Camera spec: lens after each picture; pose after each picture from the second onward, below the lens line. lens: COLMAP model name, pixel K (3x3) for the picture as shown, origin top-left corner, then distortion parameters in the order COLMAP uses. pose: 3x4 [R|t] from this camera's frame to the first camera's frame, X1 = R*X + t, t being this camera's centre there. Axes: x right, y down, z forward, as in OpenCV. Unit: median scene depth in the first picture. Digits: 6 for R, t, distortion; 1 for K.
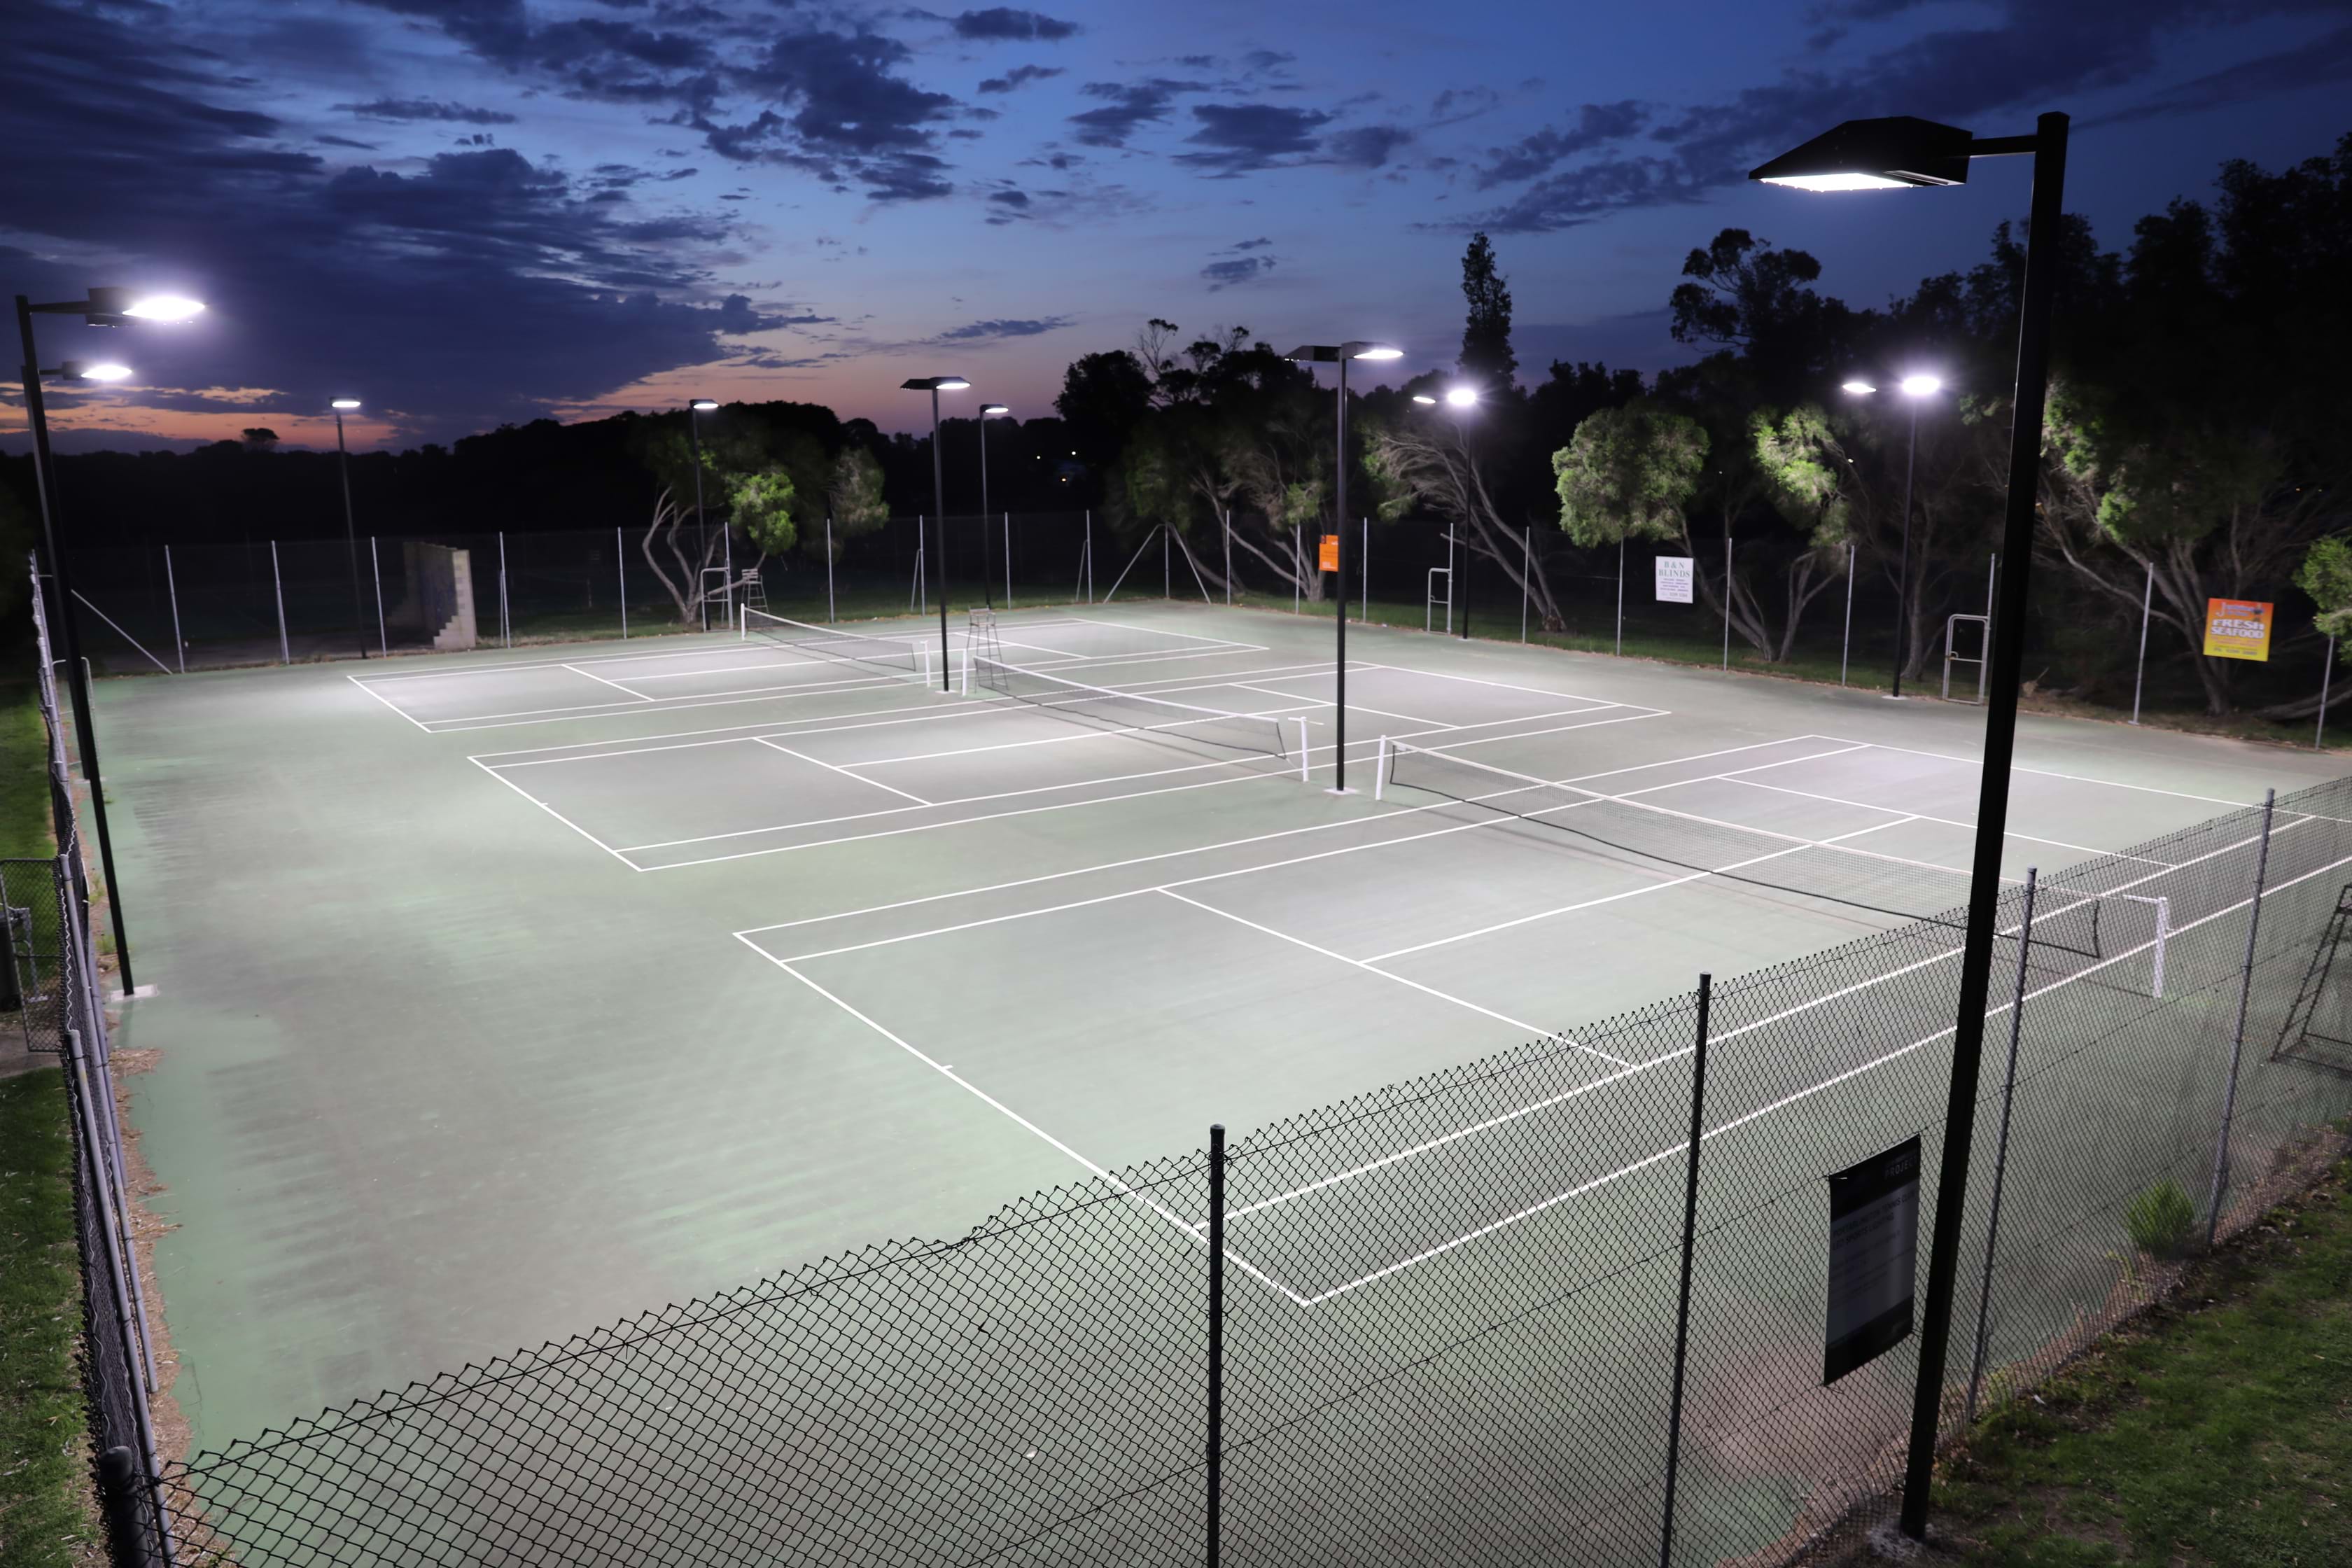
lens RADIAL K [[1599.8, 0, 1179.6], [0, 1599.8, 784.7], [0, 0, 1]] dist [-0.109793, 0.085771]
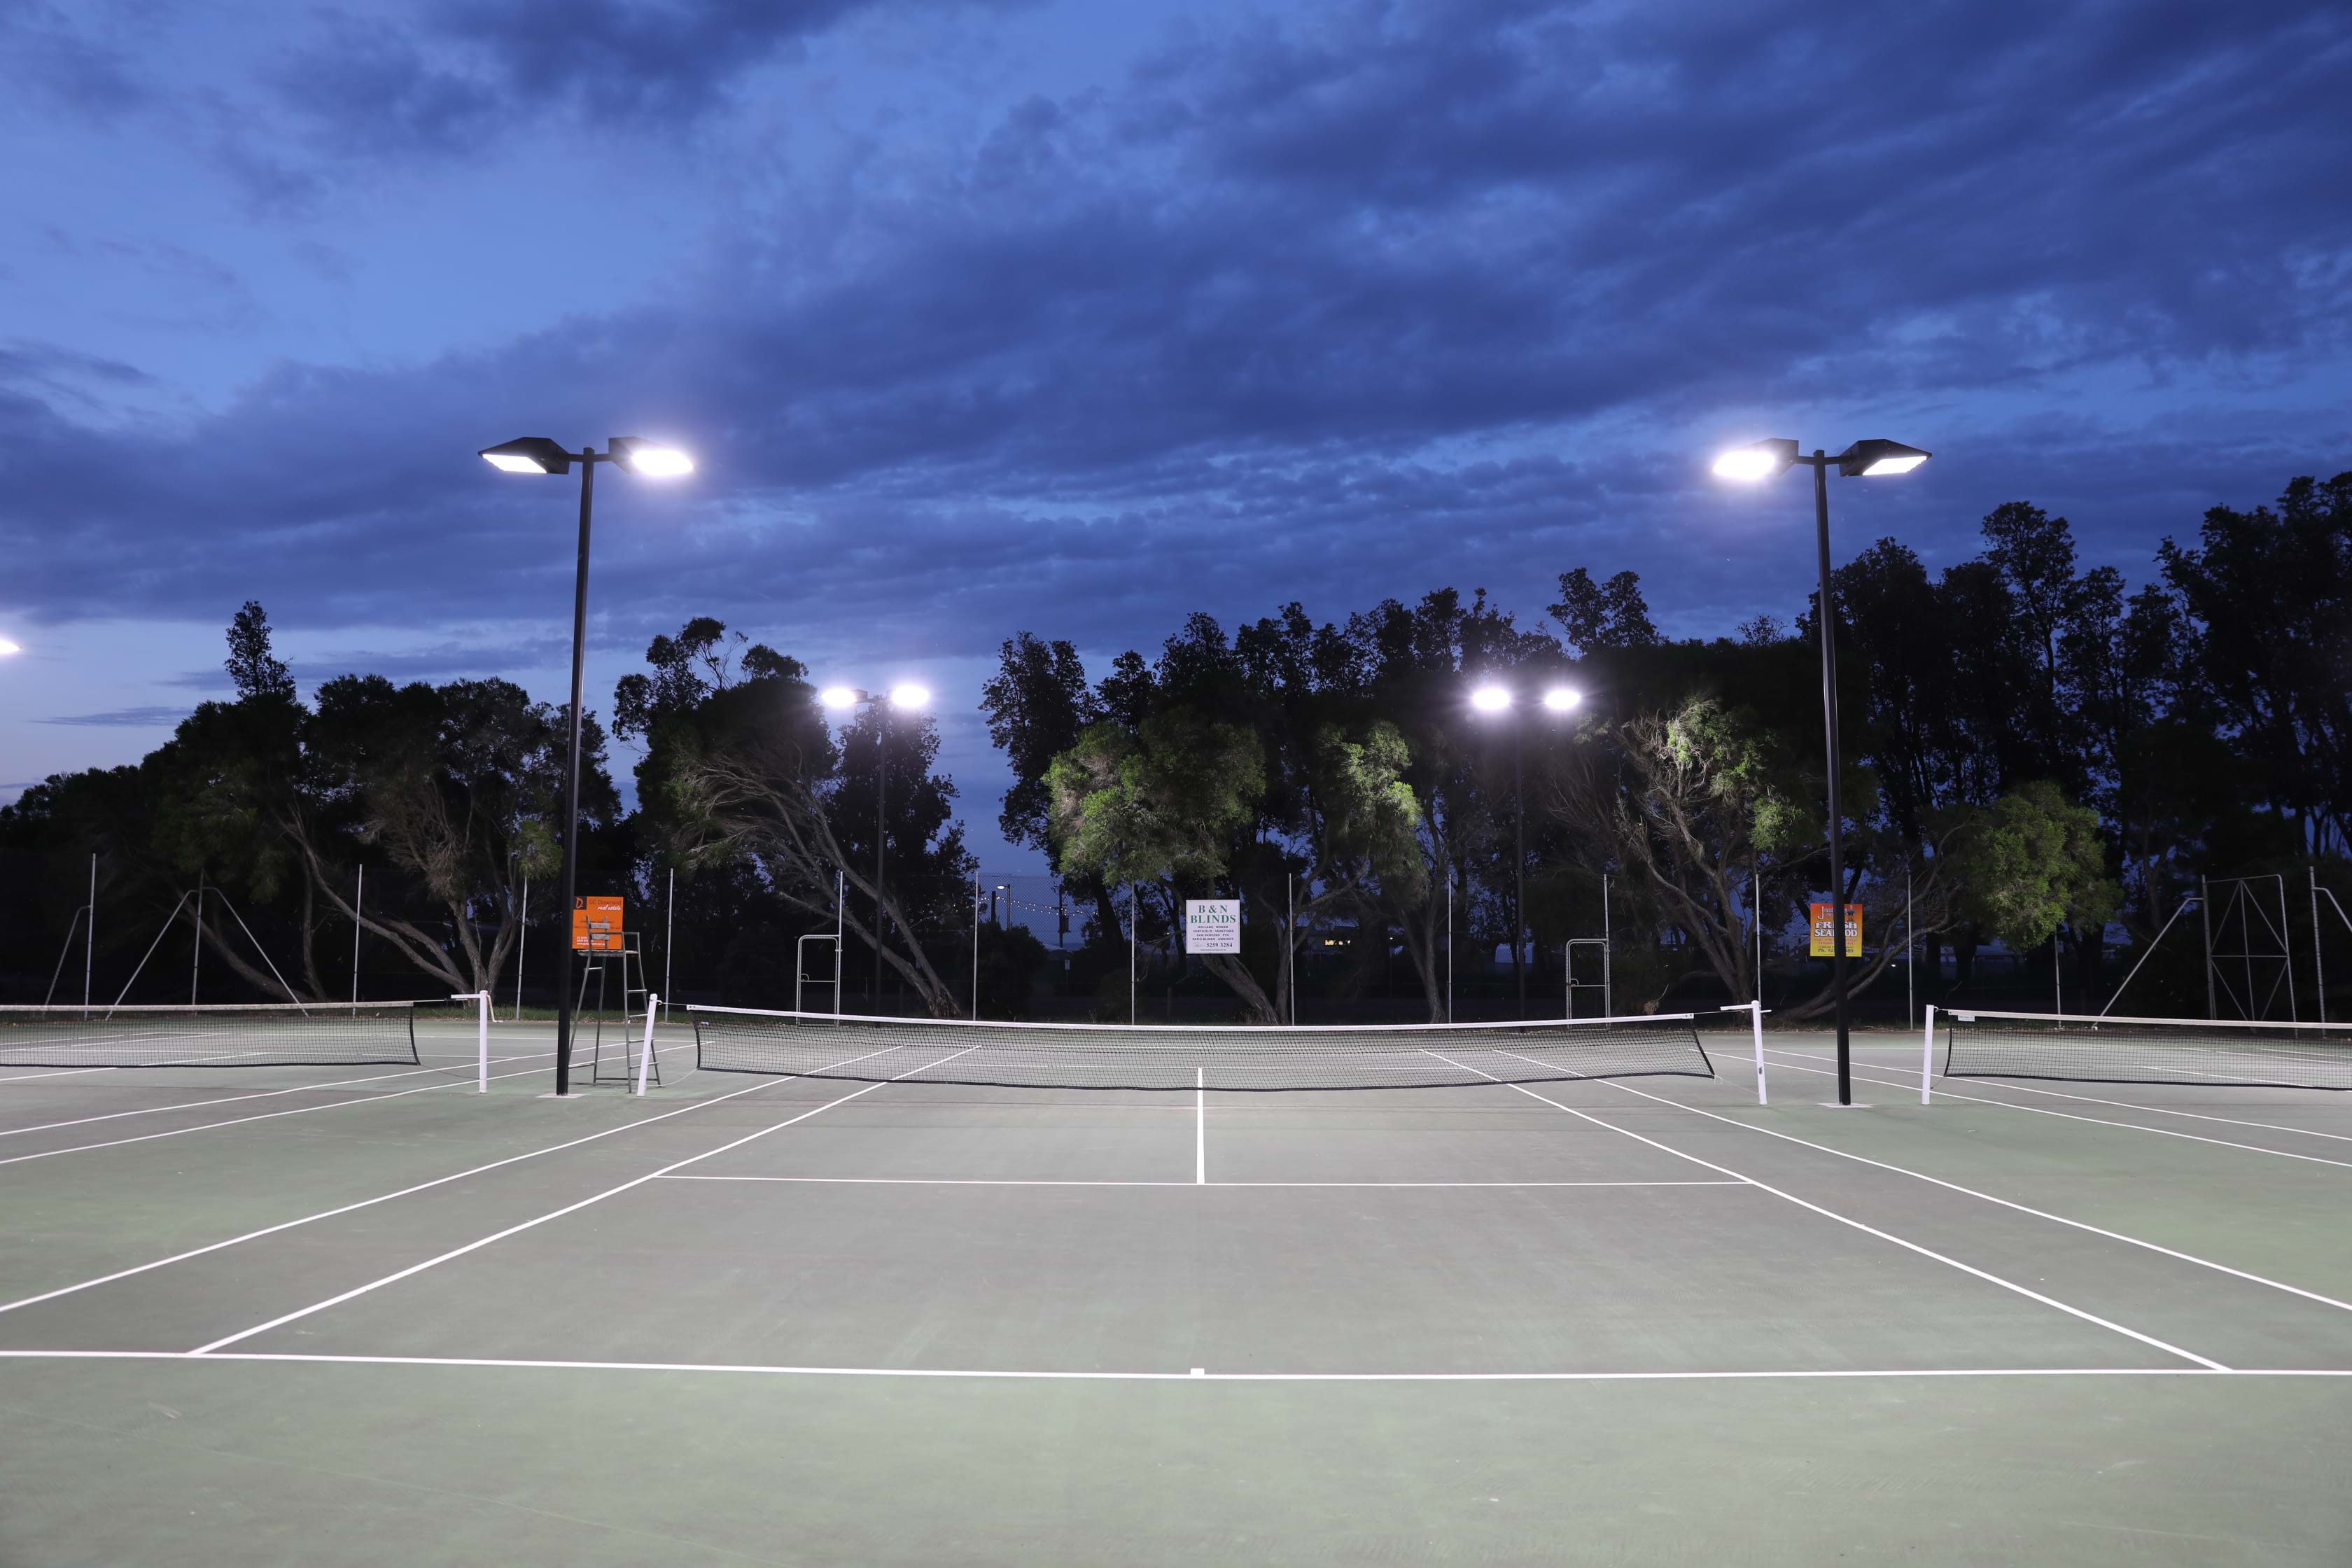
lens RADIAL K [[1610.3, 0, 1176.0], [0, 1610.3, 784.0], [0, 0, 1]] dist [-0.110342, 0.128520]
pose [[0.603025, 0.093799, 0.792188, -0.333824], [0.157433, 0.959538, -0.233455, -0.007906], [-0.782033, 0.265495, 0.563859, 0.475896]]
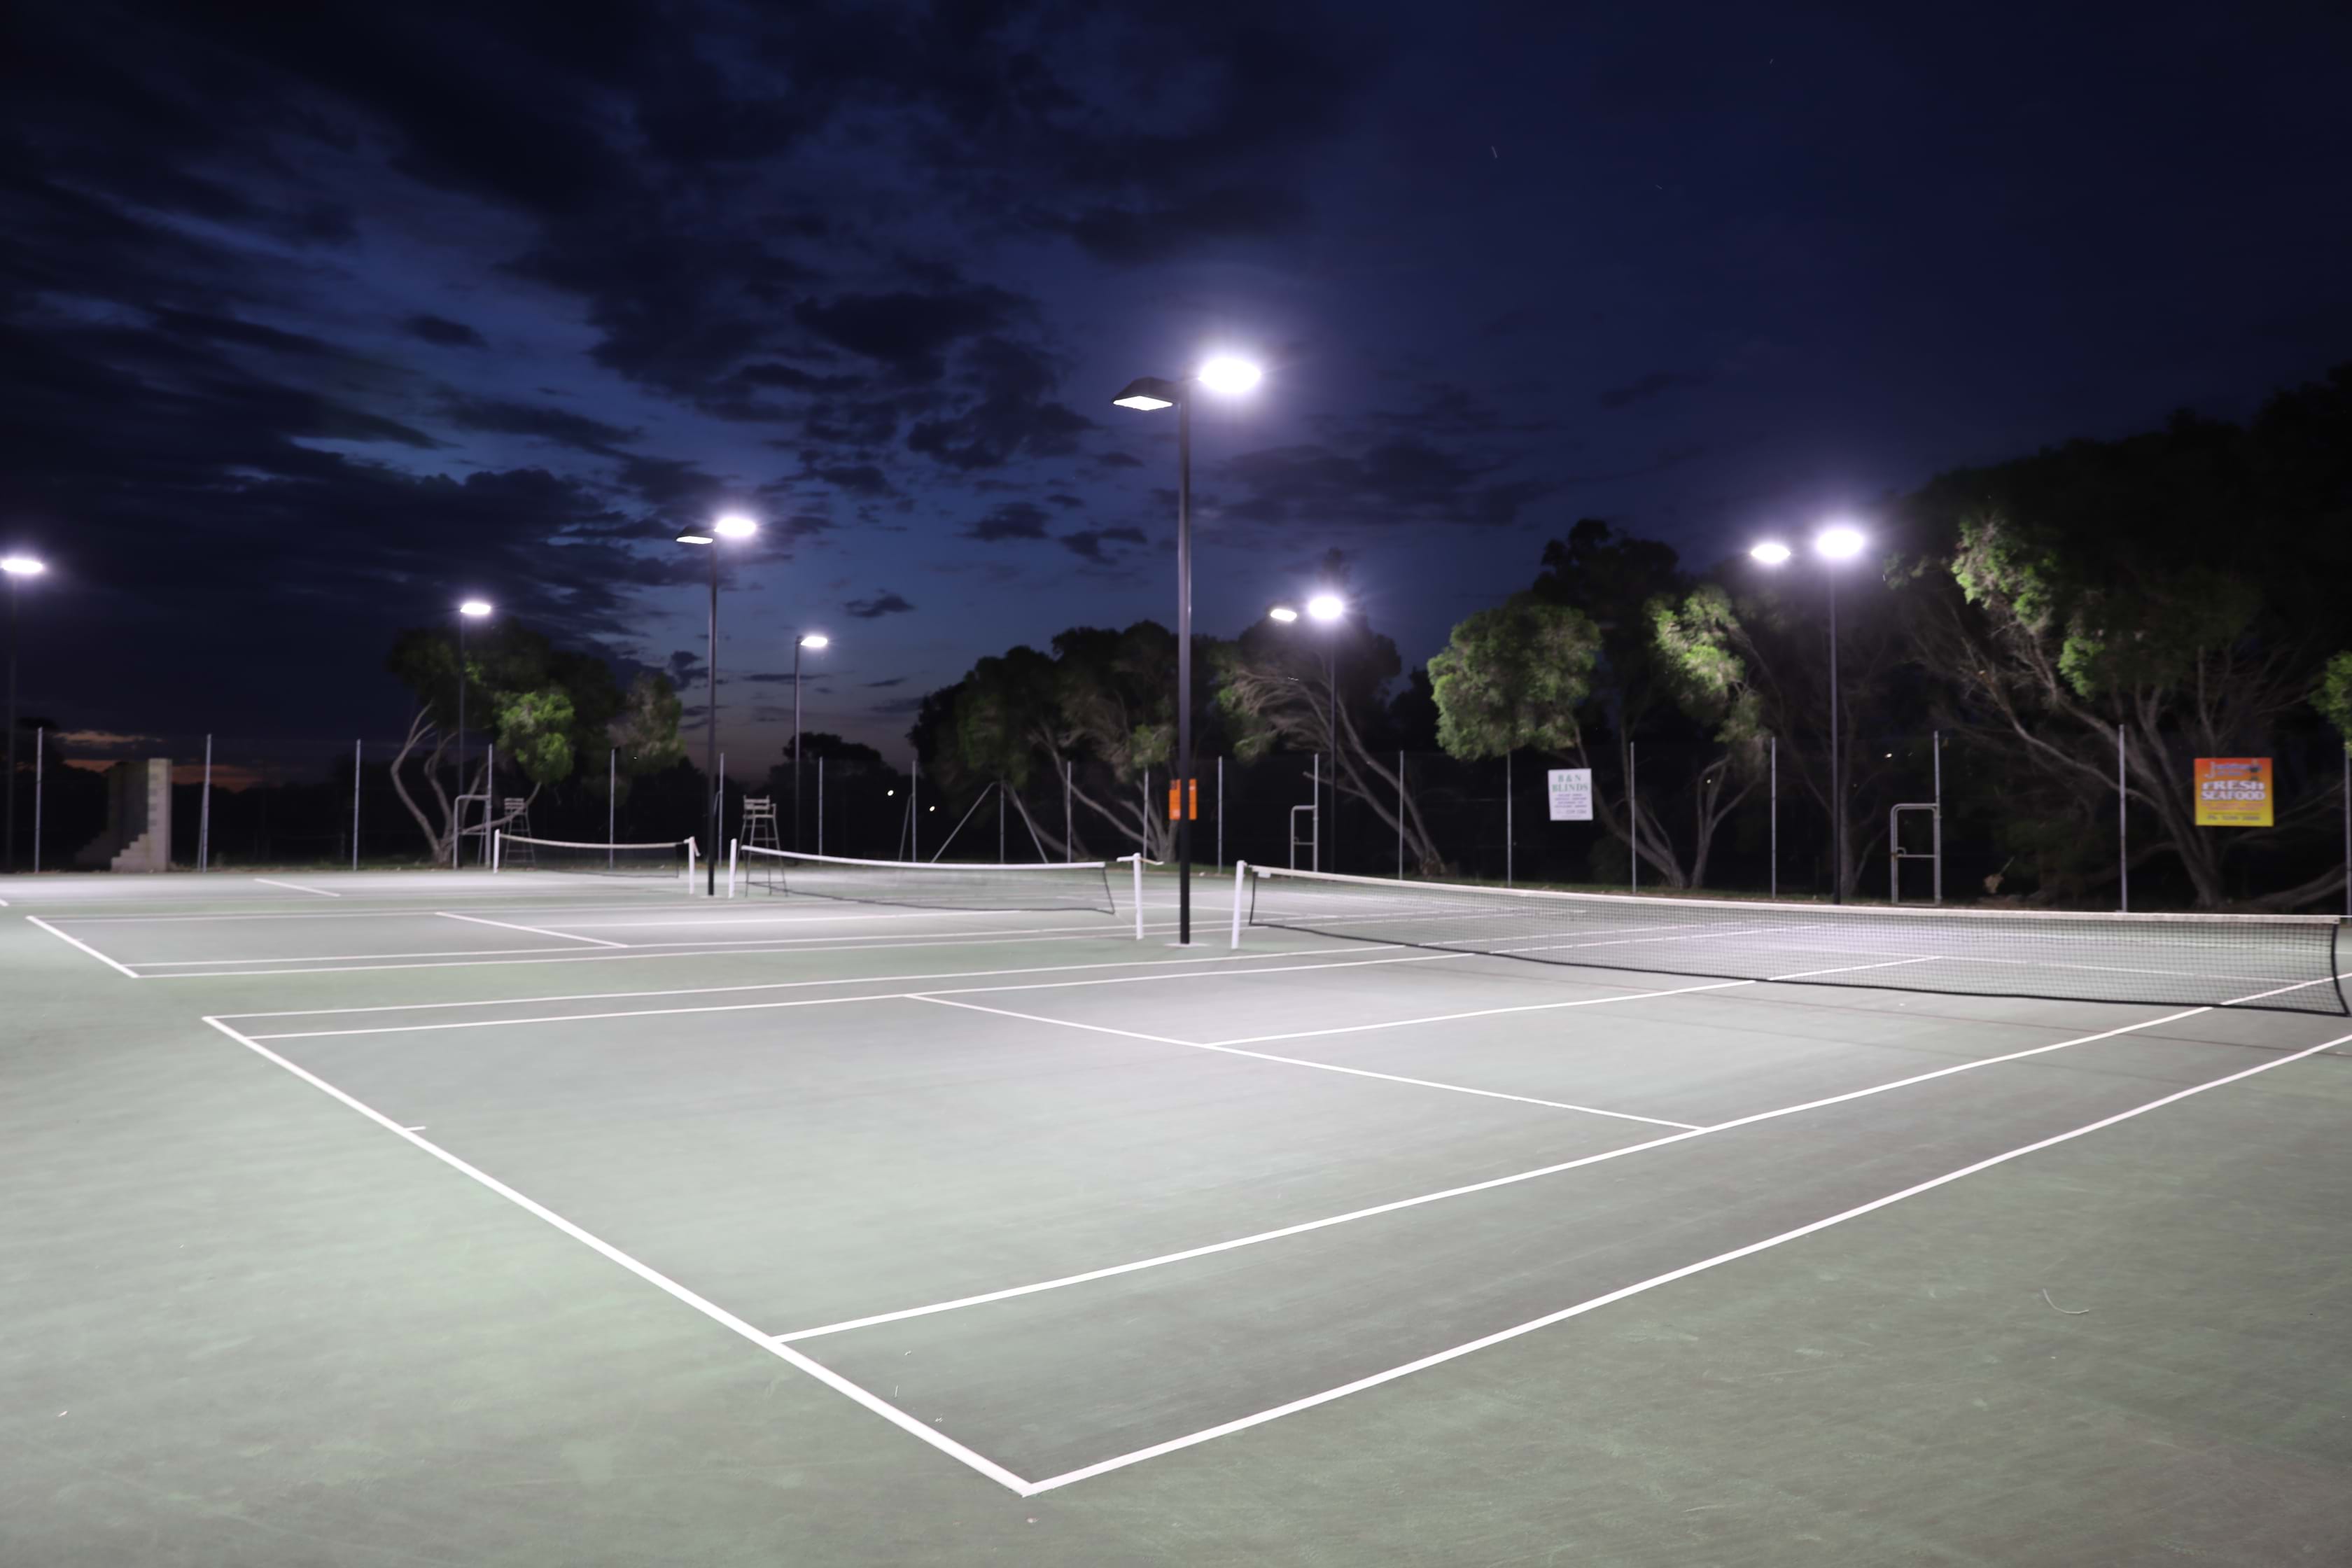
lens RADIAL K [[1594.2, 0, 1180.0], [0, 1594.2, 782.6], [0, 0, 1]] dist [-0.110988, 0.085701]
pose [[0.996188, 0.015138, 0.085908, 0.018977], [0.005159, 0.972879, -0.231257, 0.060194], [-0.087079, 0.230818, 0.969092, 0.148603]]
